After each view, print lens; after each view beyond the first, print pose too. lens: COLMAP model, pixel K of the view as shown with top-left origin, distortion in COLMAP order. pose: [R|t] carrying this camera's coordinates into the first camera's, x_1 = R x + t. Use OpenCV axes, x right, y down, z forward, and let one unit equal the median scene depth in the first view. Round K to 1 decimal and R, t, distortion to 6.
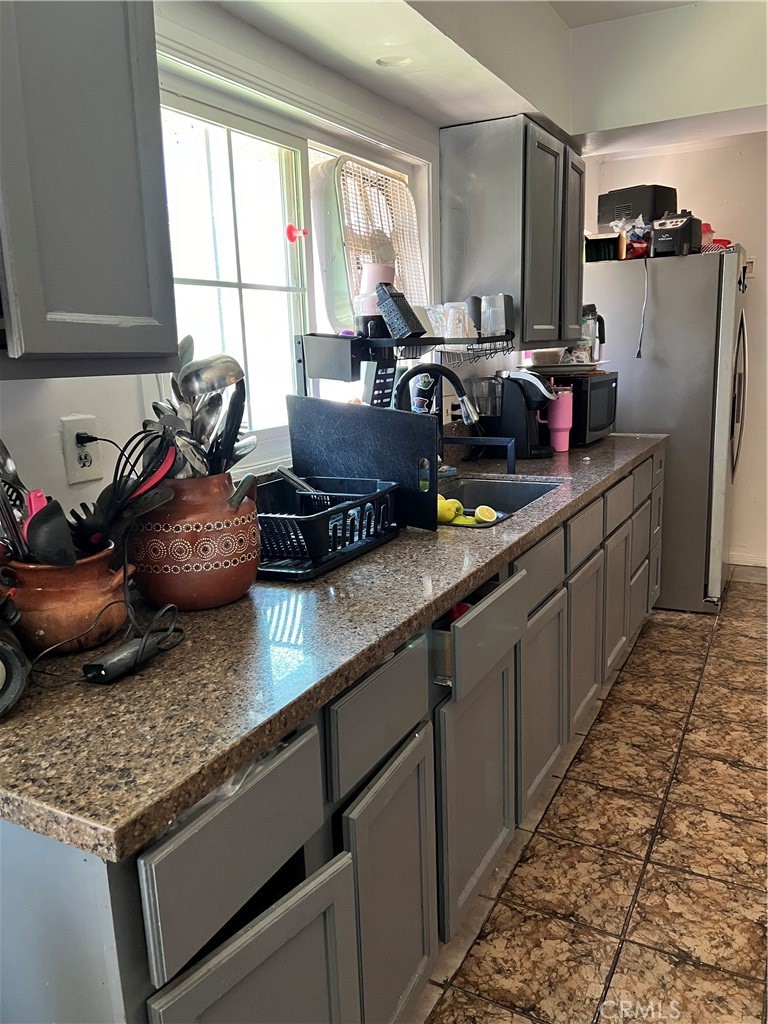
lens RADIAL K [[773.8, 0, 390.9], [0, 773.8, 515.3], [0, 0, 1]] dist [0.039643, -0.018077]
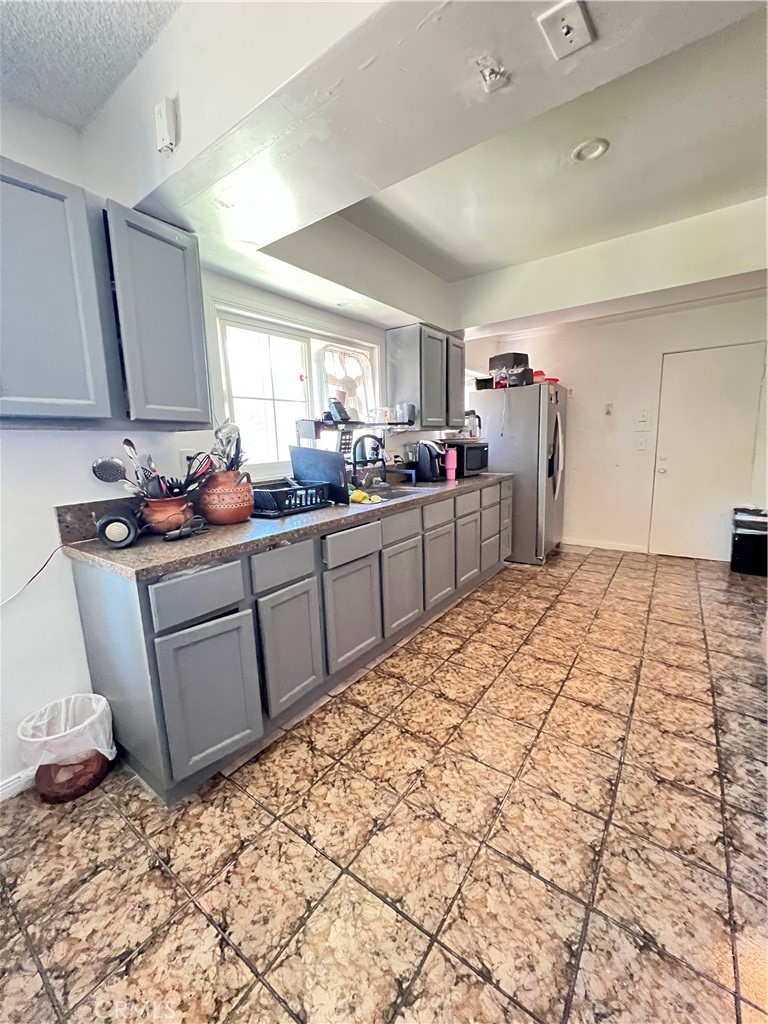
lens RADIAL K [[410.1, 0, 383.8], [0, 410.1, 511.6], [0, 0, 1]] dist [0.001767, 0.000240]
pose [[0.989848, 0.025171, -0.139883, 0.248918], [-0.030430, 0.998903, -0.035584, 0.061046], [0.138834, 0.039479, 0.989528, -0.136136]]
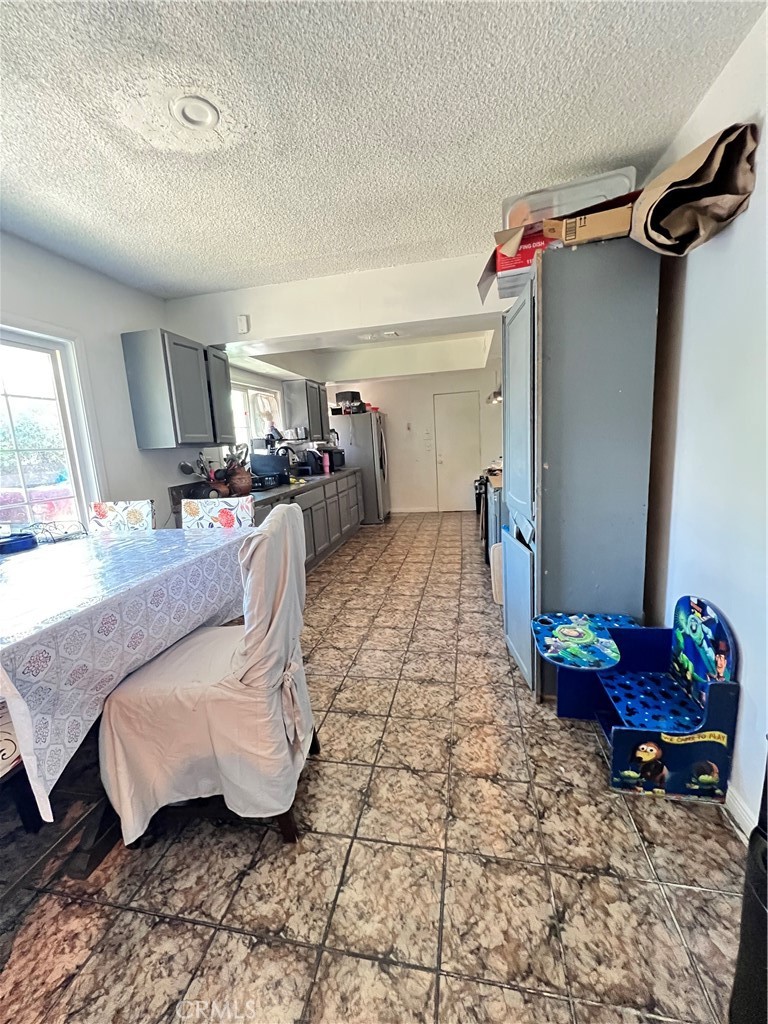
lens RADIAL K [[410.1, 0, 384.6], [0, 410.1, 510.6], [0, 0, 1]] dist [0.001767, 0.000240]
pose [[0.956742, -0.075204, 0.281051, -0.063242], [0.091290, 0.994826, -0.044568, 0.228937], [-0.276246, 0.068298, 0.958657, -0.935507]]
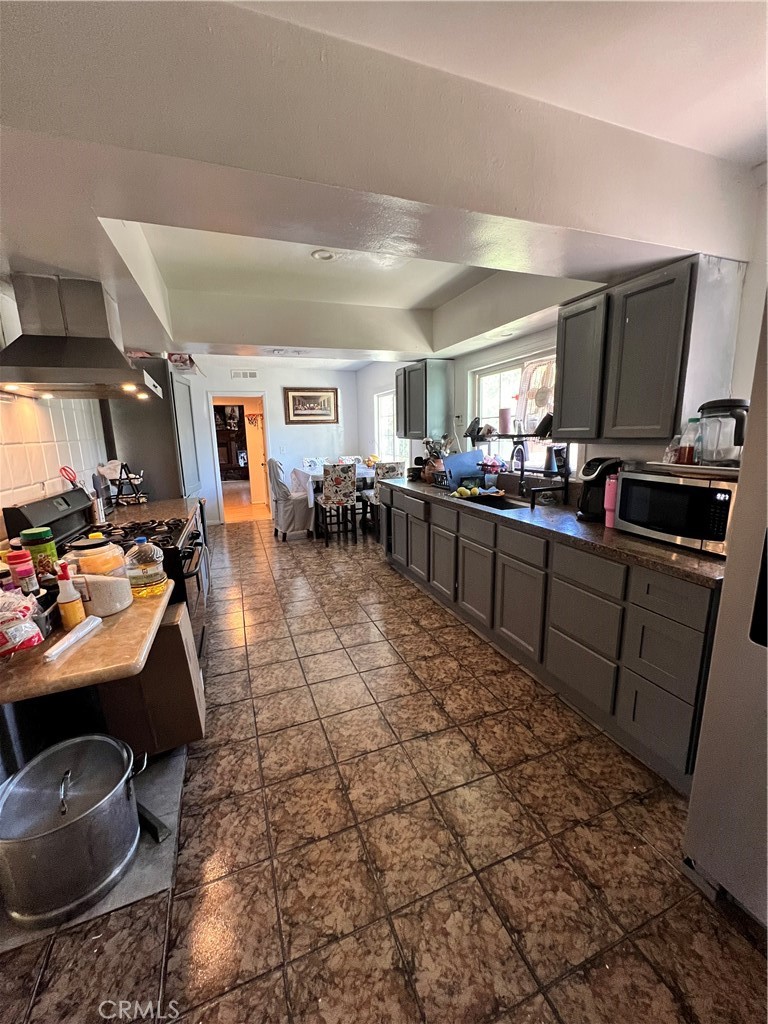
lens RADIAL K [[410.1, 0, 378.9], [0, 410.1, 528.8], [0, 0, 1]] dist [0.001767, 0.000240]
pose [[-0.670551, 0.214765, -0.710097, 1.167864], [-0.115479, 0.915296, 0.385874, -0.357173], [0.732821, 0.340749, -0.588951, 1.400836]]
